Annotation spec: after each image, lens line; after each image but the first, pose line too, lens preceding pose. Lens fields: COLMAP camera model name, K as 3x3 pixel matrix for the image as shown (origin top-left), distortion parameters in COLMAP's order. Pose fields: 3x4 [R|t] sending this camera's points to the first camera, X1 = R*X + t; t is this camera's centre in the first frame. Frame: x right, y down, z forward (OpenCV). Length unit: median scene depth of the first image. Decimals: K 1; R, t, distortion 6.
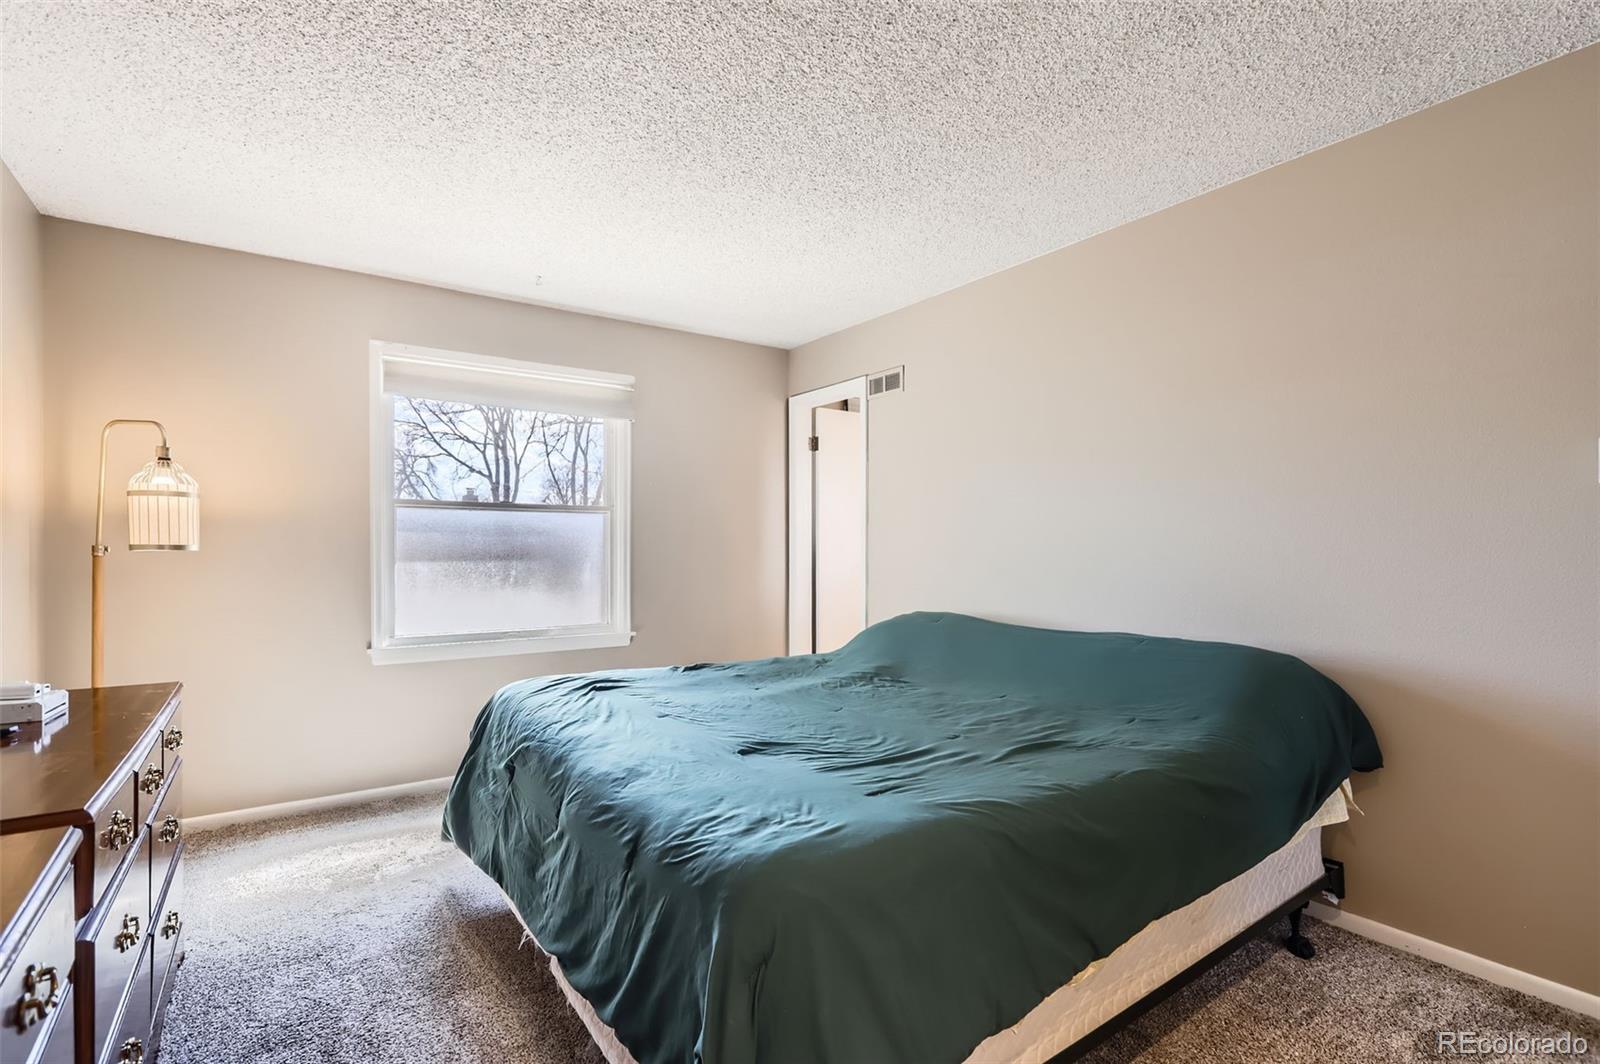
lens RADIAL K [[748.7, 0, 805.7], [0, 748.7, 533.4], [0, 0, 1]] dist [-0.008980, 0.005944]
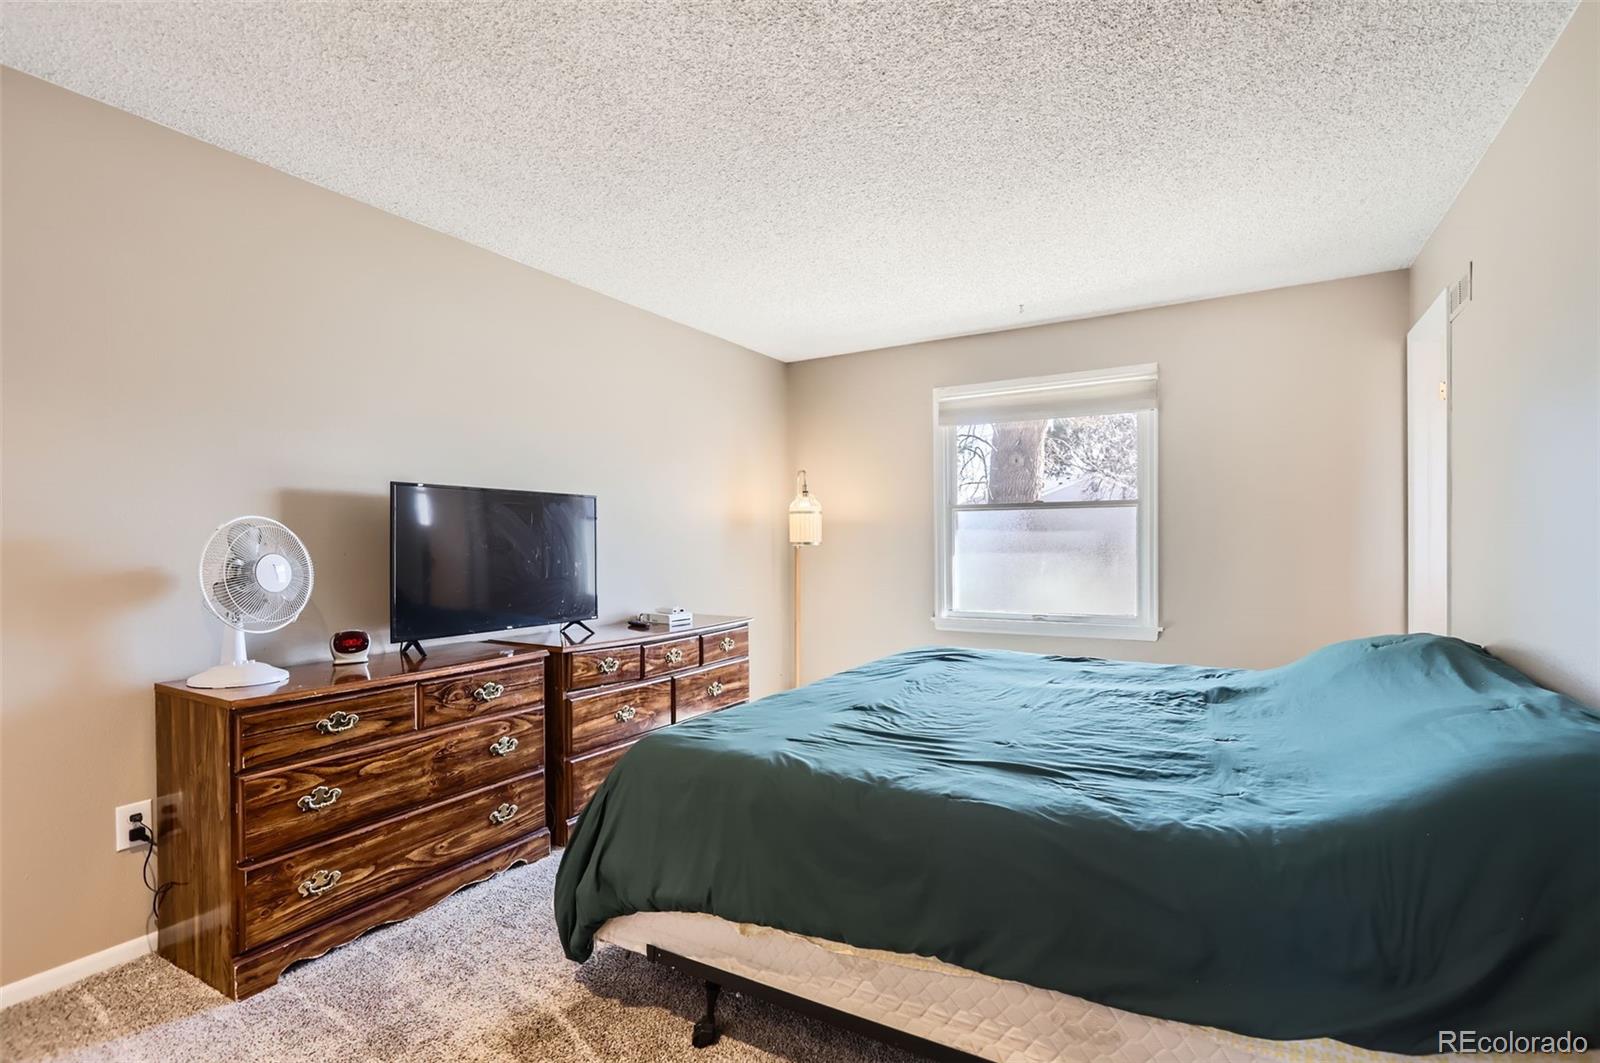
lens RADIAL K [[748.7, 0, 806.0], [0, 748.7, 541.5], [0, 0, 1]] dist [-0.008980, 0.005944]
pose [[0.412766, -0.004167, -0.910828, 0.924765], [0.025872, 0.999640, 0.007151, 0.002816], [0.910470, -0.026516, 0.412725, 0.372210]]
